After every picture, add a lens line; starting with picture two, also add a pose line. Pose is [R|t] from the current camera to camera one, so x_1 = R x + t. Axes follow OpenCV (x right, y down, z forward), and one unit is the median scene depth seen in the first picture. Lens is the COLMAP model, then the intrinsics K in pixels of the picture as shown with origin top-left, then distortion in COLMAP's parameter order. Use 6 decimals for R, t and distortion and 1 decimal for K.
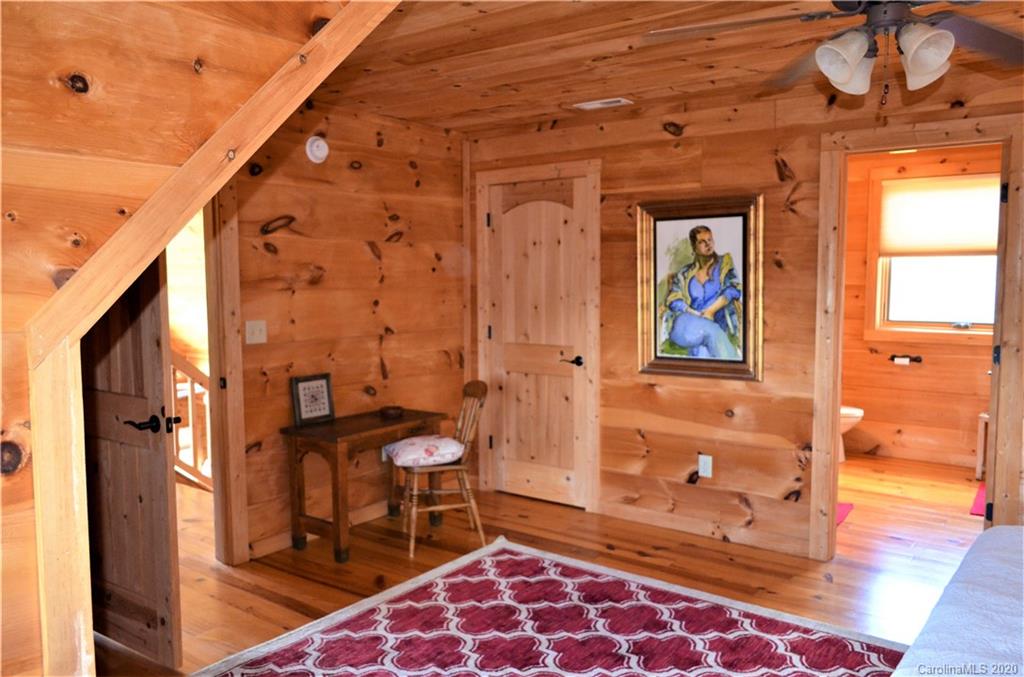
lens RADIAL K [[788.8, 0, 513.0], [0, 788.8, 339.2], [0, 0, 1]] dist [-0.023649, 0.010725]
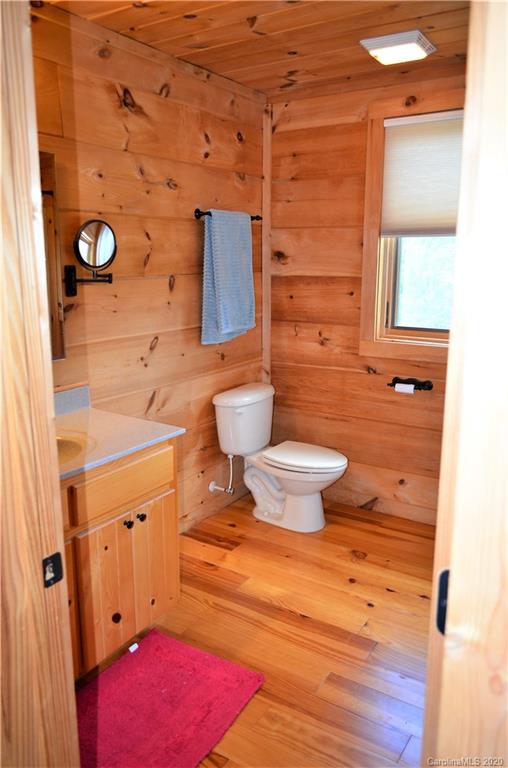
lens RADIAL K [[591.6, 0, 254.2], [0, 591.6, 383.4], [0, 0, 1]] dist [-0.023649, 0.010725]
pose [[0.996900, -0.012768, 0.077635, 0.313239], [0.003826, 0.993443, 0.114262, -0.035467], [-0.078584, -0.113611, 0.990413, 0.478290]]
